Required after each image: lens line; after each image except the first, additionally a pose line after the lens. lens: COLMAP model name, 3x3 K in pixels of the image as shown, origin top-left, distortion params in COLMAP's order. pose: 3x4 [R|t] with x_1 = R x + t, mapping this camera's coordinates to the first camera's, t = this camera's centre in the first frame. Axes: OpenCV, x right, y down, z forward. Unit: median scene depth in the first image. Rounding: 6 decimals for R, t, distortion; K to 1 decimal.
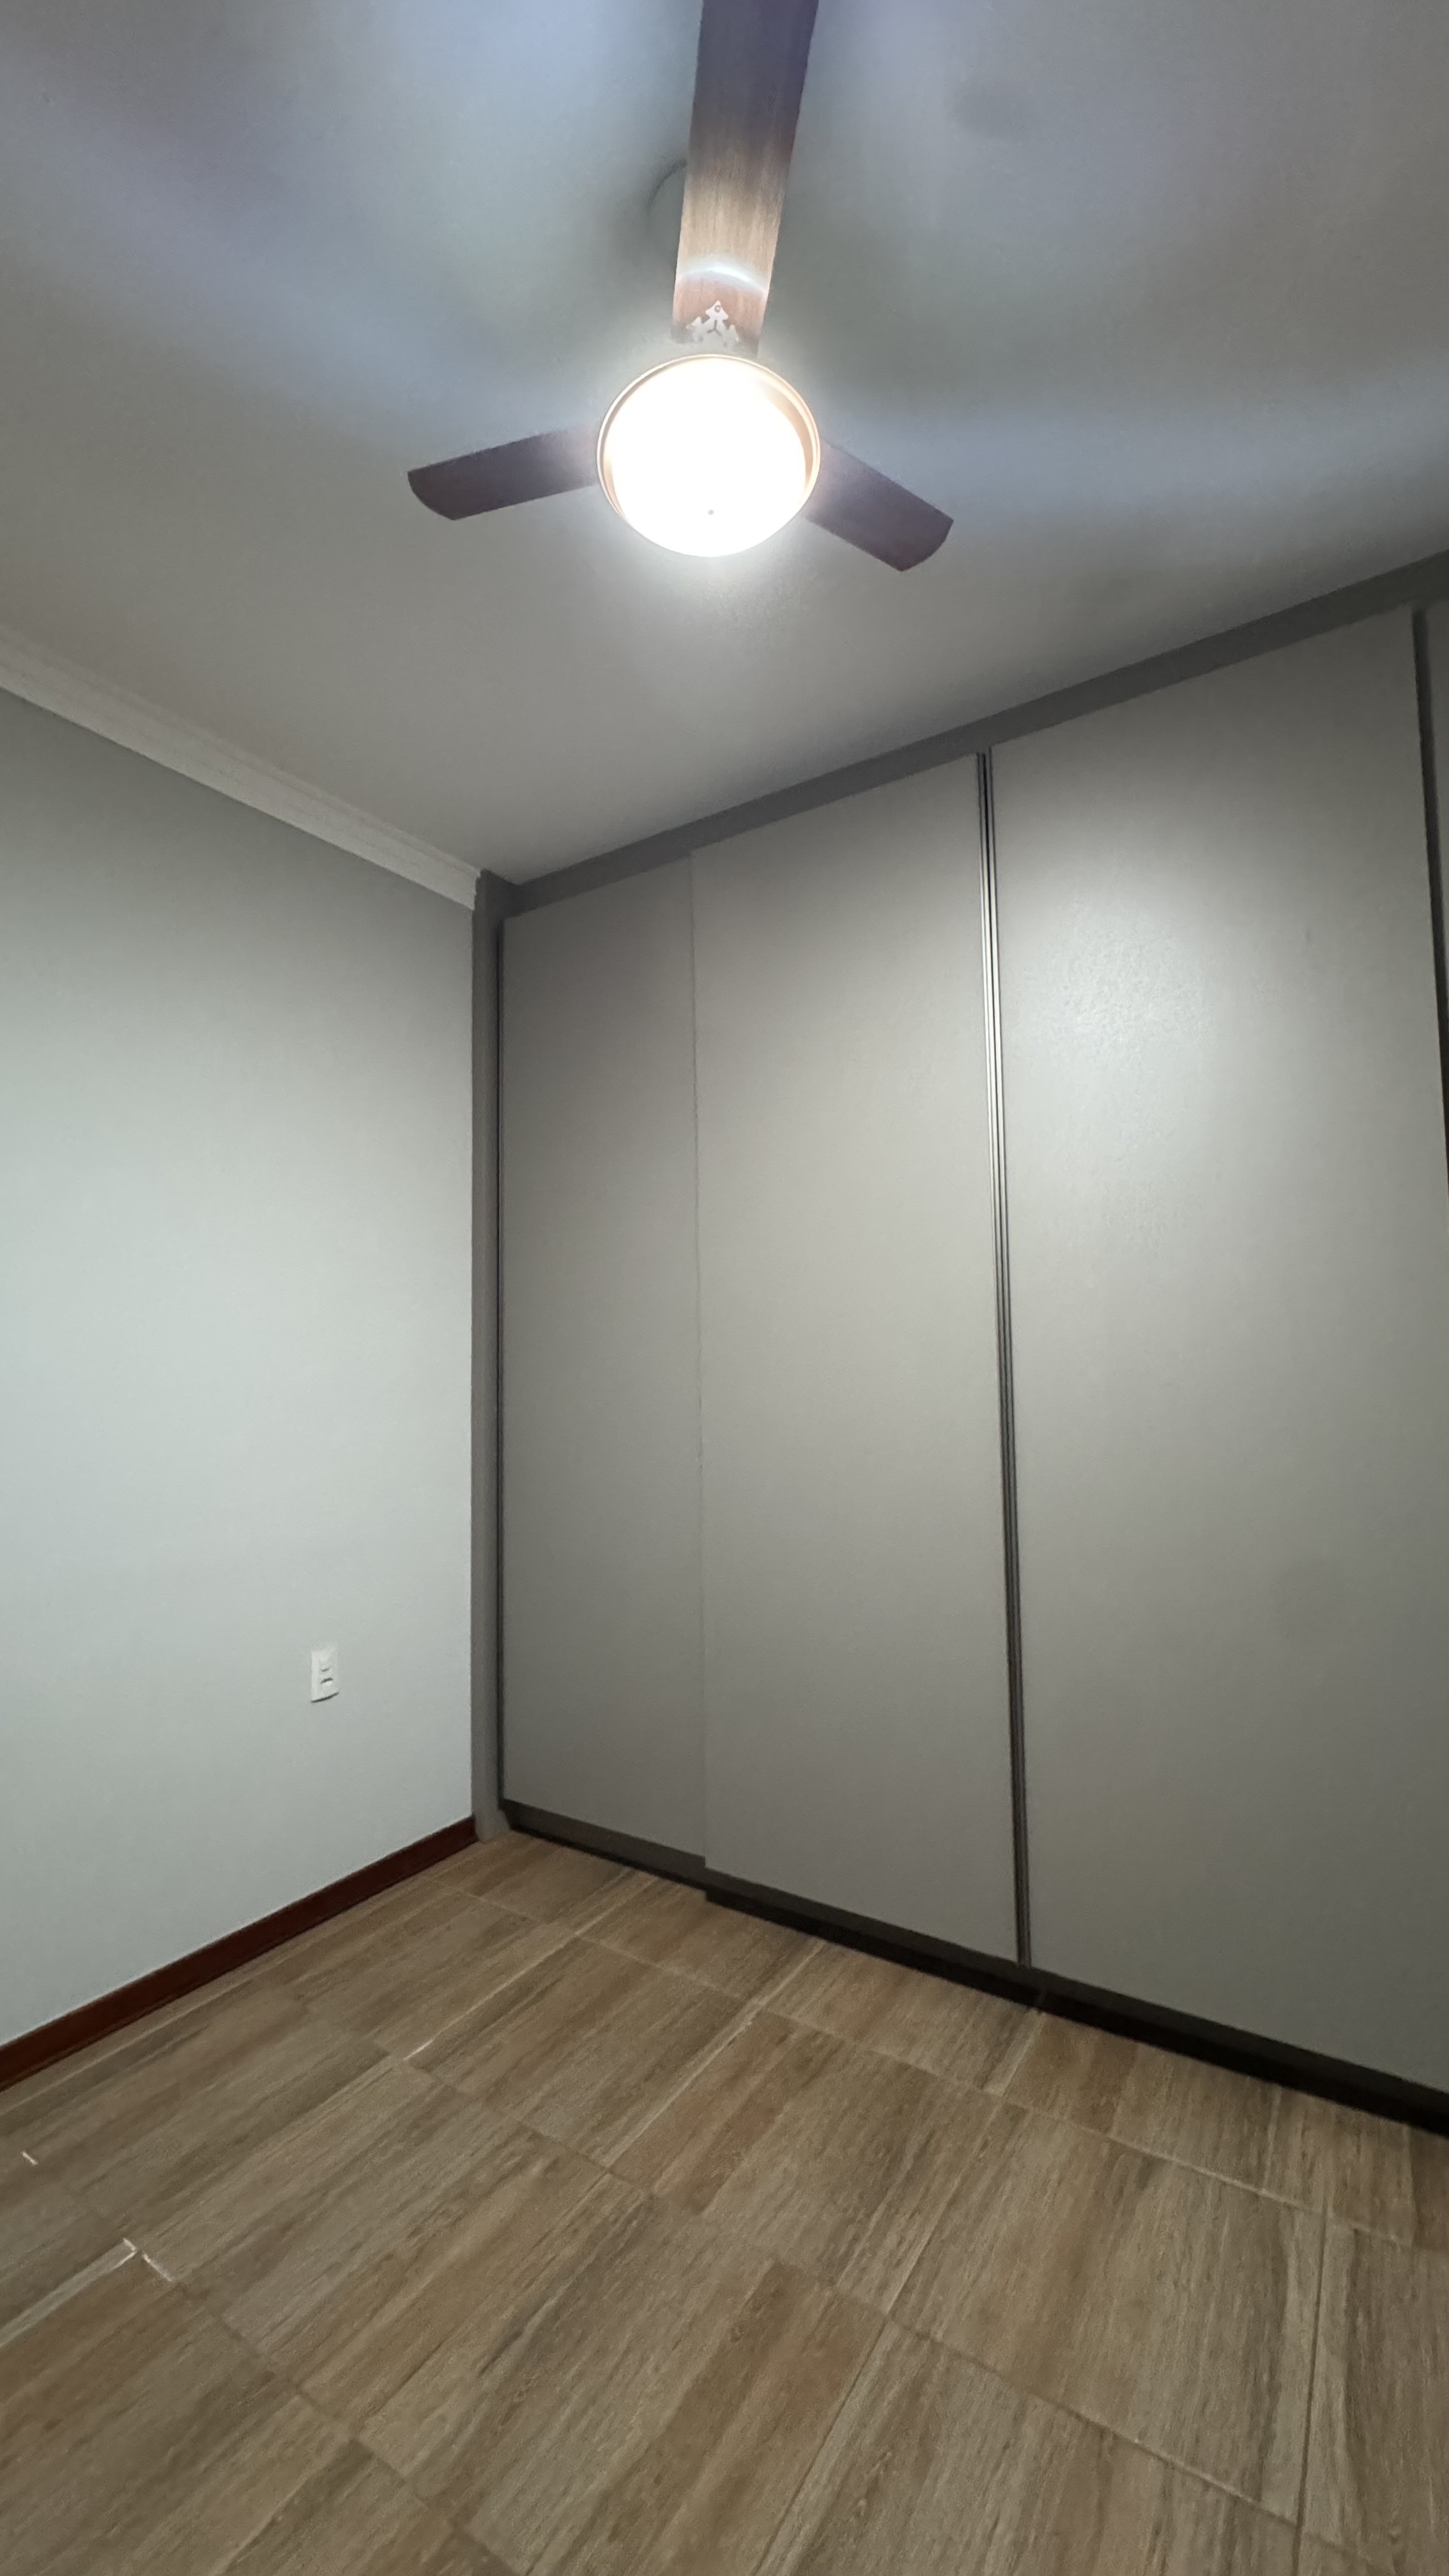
lens RADIAL K [[1027.6, 0, 738.5], [0, 1027.6, 1270.6], [0, 0, 1]] dist [-0.007516, -0.000182]
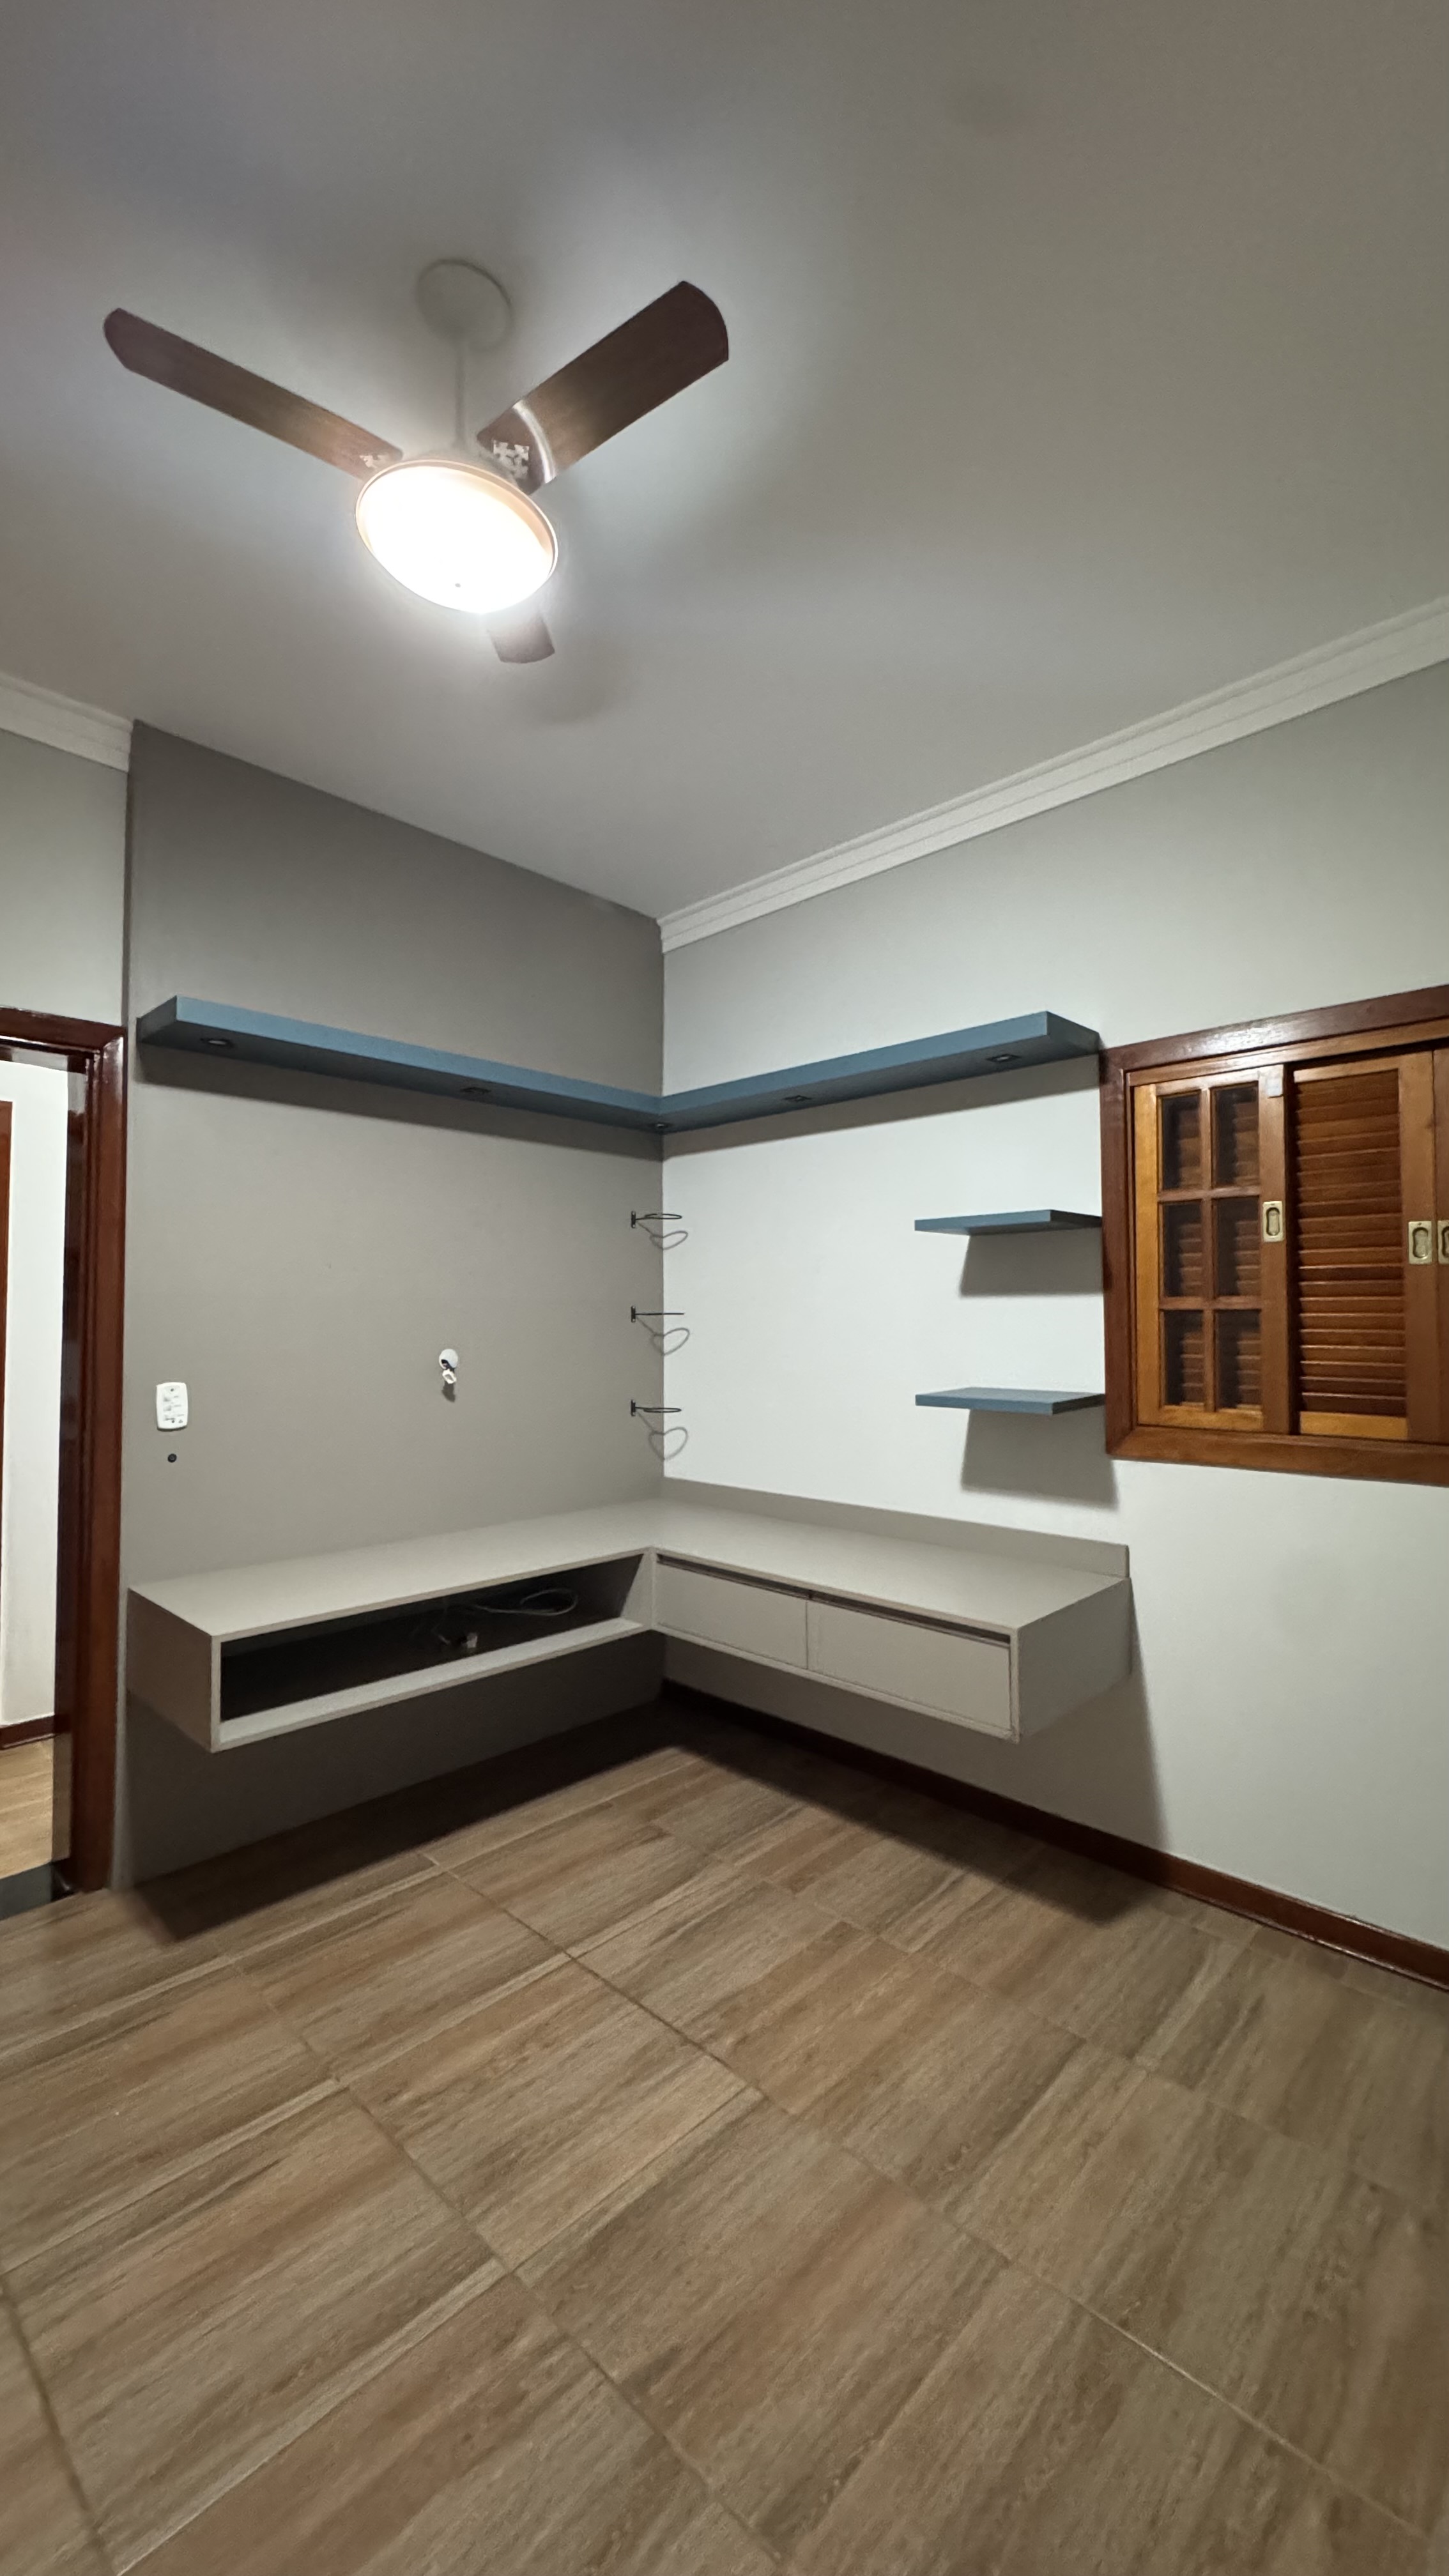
lens RADIAL K [[1027.6, 0, 730.2], [0, 1027.6, 1284.4], [0, 0, 1]] dist [-0.007516, -0.000182]
pose [[-0.983243, 0.024235, 0.180681, -0.425437], [-0.000804, 0.990538, -0.137235, 0.157802], [-0.182298, -0.135081, -0.973920, 1.631306]]
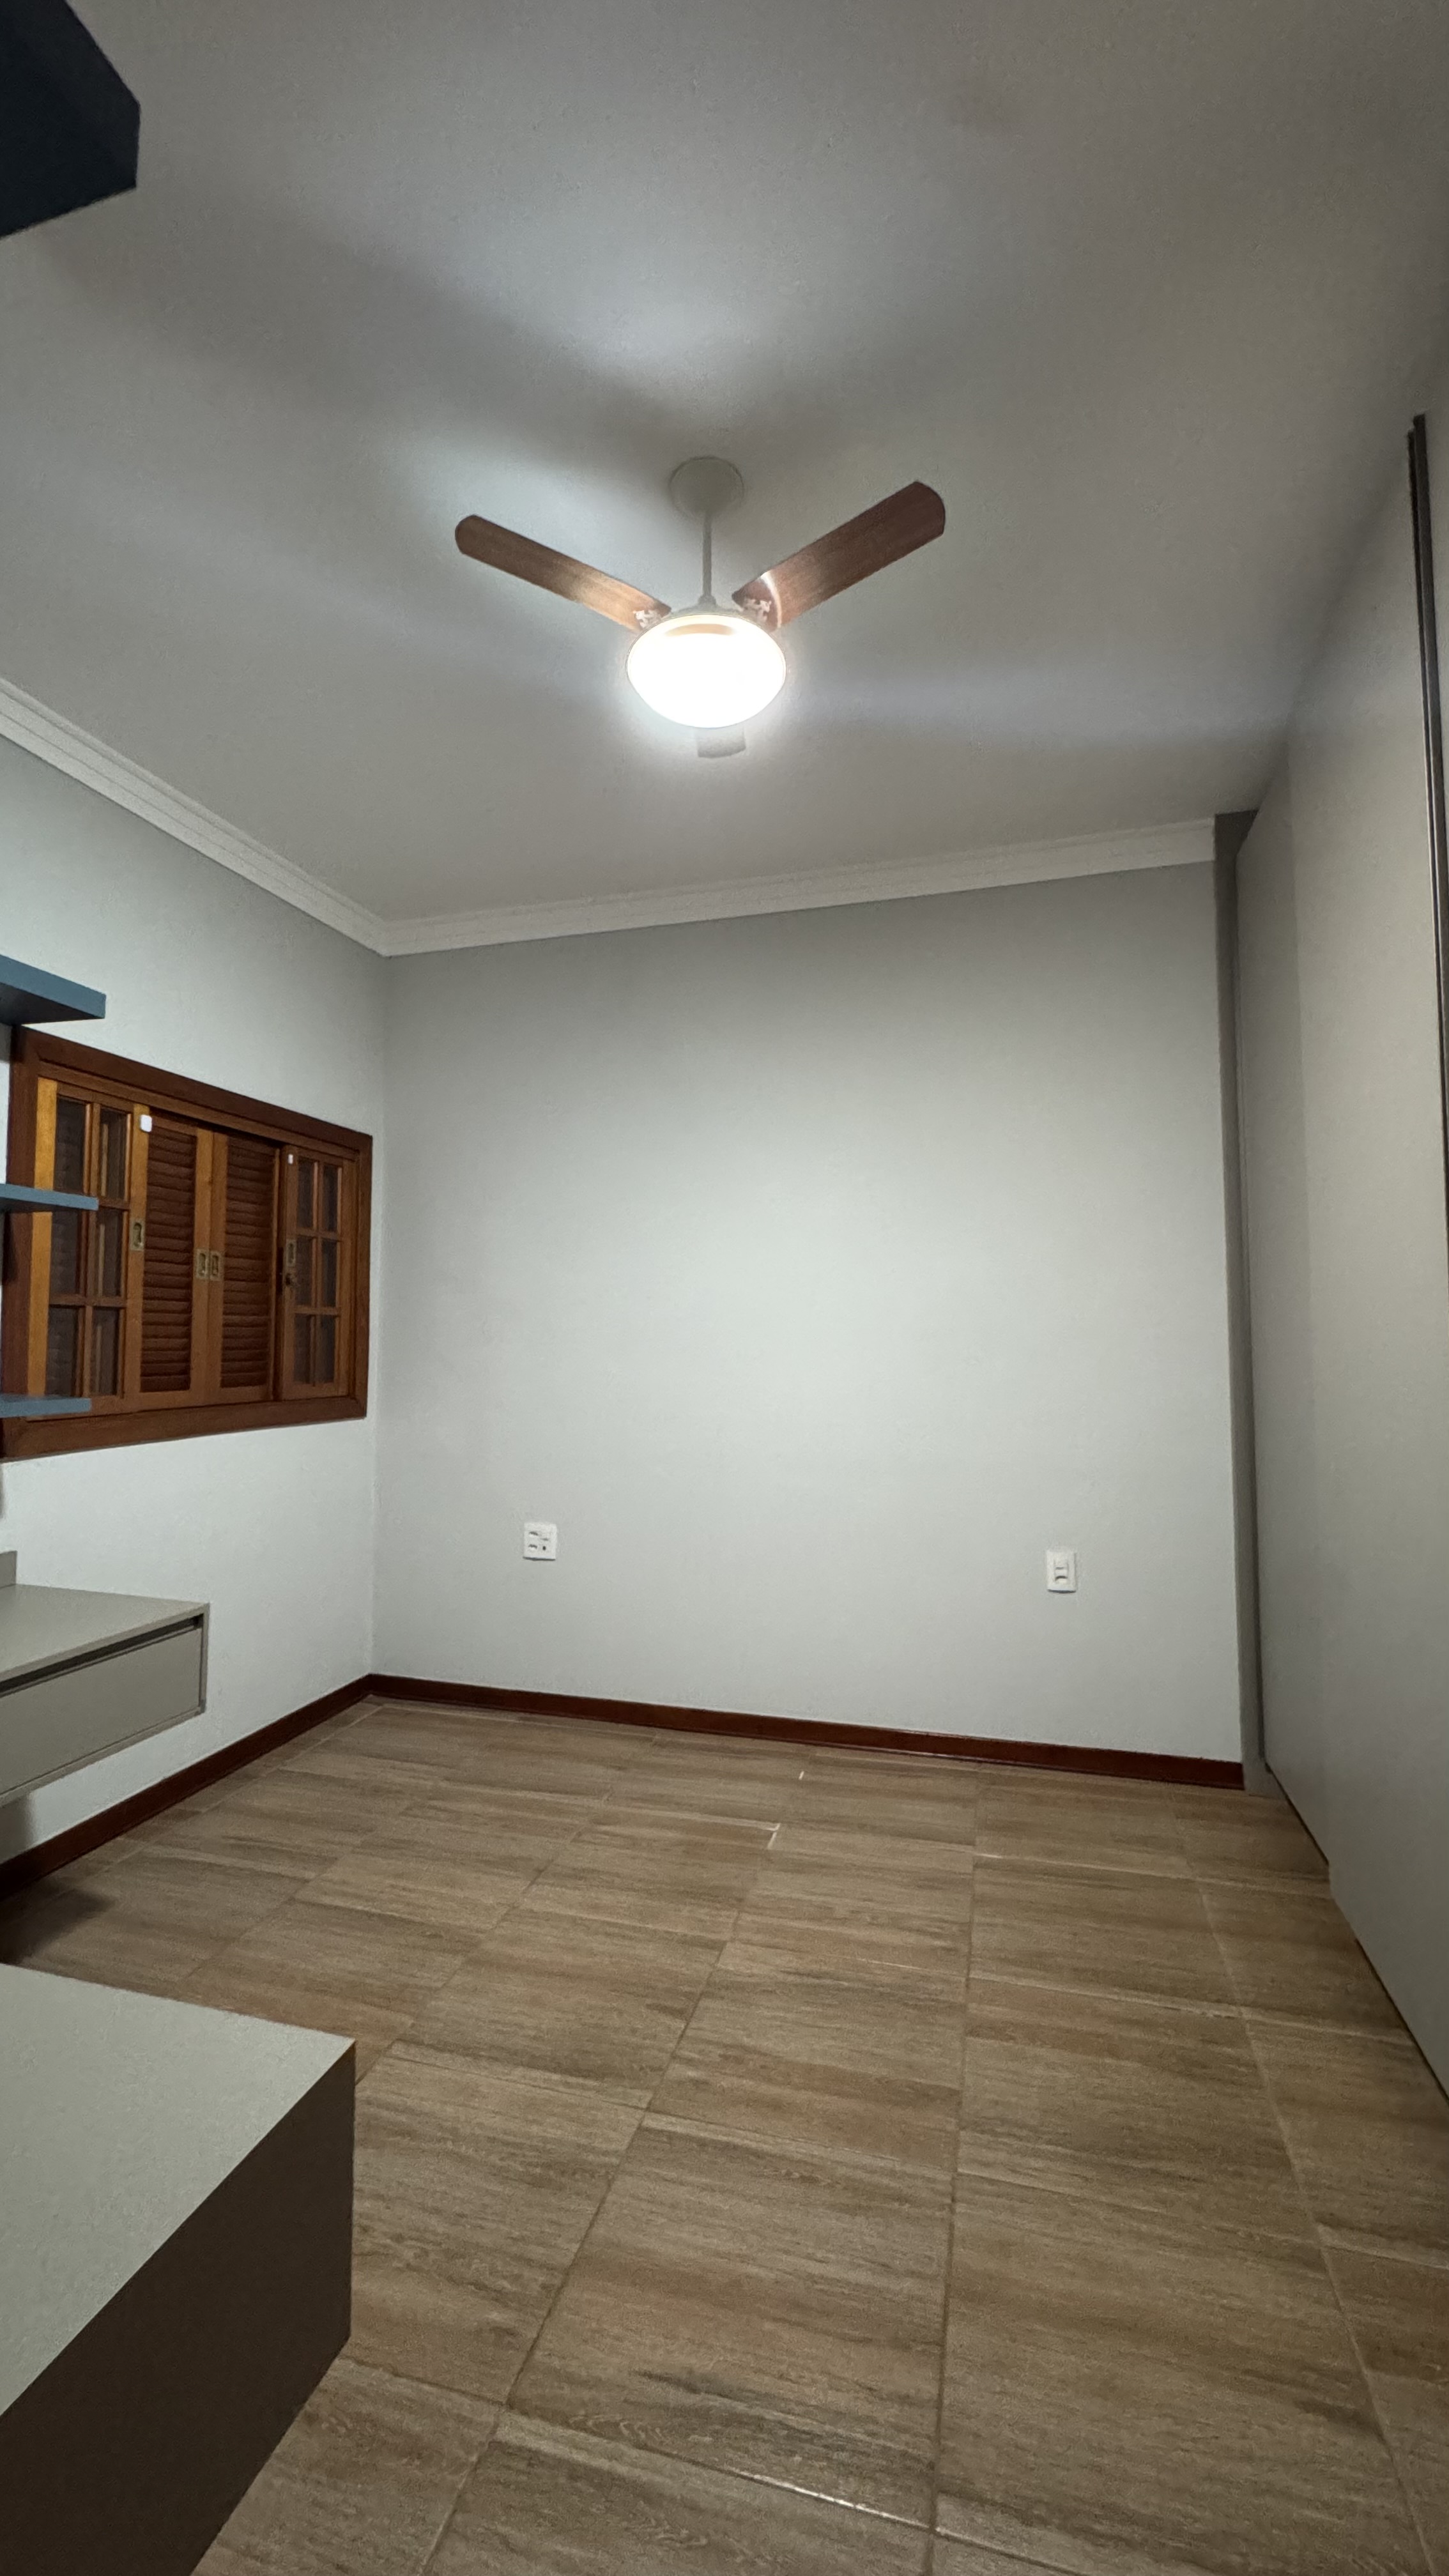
lens RADIAL K [[1027.6, 0, 714.5], [0, 1027.6, 1272.1], [0, 0, 1]] dist [-0.007516, -0.000182]
pose [[0.295101, -0.043725, -0.954465, 1.078485], [0.085007, 0.996192, -0.019355, 0.044717], [0.951677, -0.075425, 0.297695, 0.451268]]
